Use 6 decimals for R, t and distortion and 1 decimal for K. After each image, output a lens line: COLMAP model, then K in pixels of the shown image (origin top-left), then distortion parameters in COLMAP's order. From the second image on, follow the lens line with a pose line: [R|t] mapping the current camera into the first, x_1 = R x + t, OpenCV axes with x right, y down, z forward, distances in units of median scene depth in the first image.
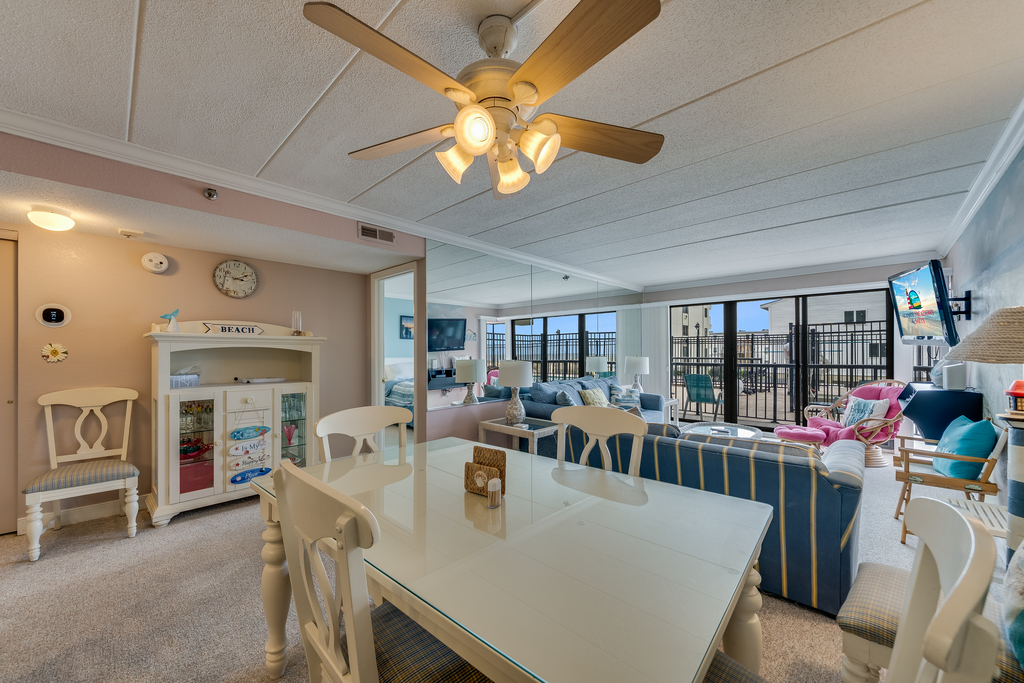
lens RADIAL K [[388.0, 0, 495.2], [0, 388.0, 354.1], [0, 0, 1]] dist [-0.007887, 0.000446]
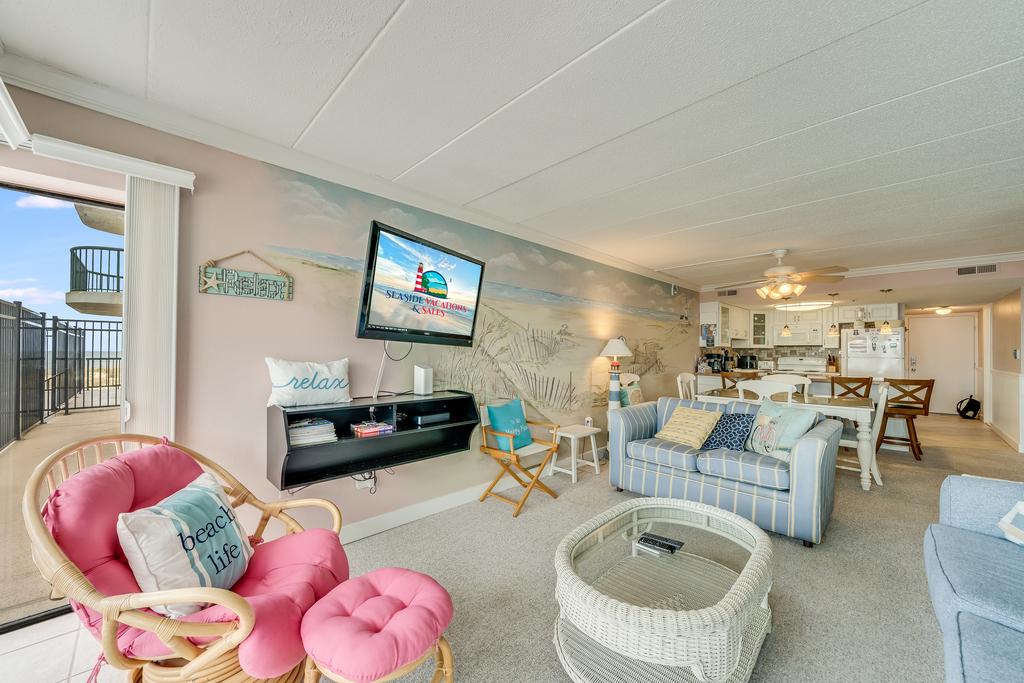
lens RADIAL K [[388.0, 0, 509.5], [0, 388.0, 346.4], [0, 0, 1]] dist [-0.007887, 0.000446]
pose [[-0.999983, -0.001560, 0.005635, 0.647755], [-0.001628, 0.999924, -0.012215, -0.004438], [-0.005616, -0.012224, -0.999910, 1.236037]]
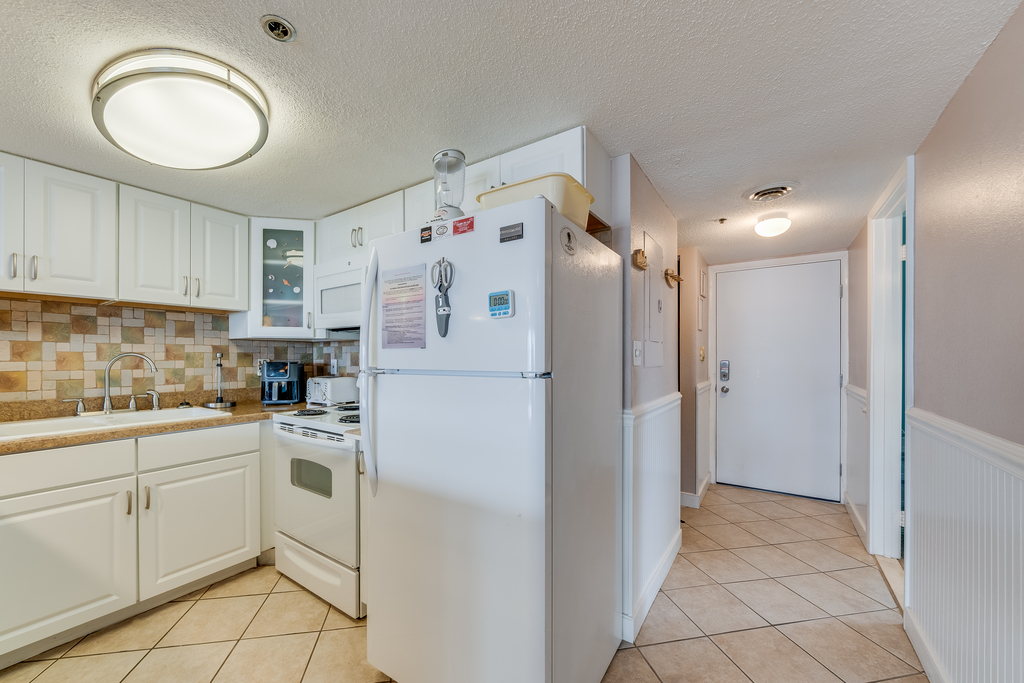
lens RADIAL K [[391.0, 0, 505.3], [0, 391.0, 357.1], [0, 0, 1]] dist [-0.007045, -0.000262]
pose [[-0.981853, 0.003895, -0.189604, -0.626267], [0.002545, 0.999970, 0.007360, 0.004044], [0.189627, 0.006744, -0.981833, 0.137099]]
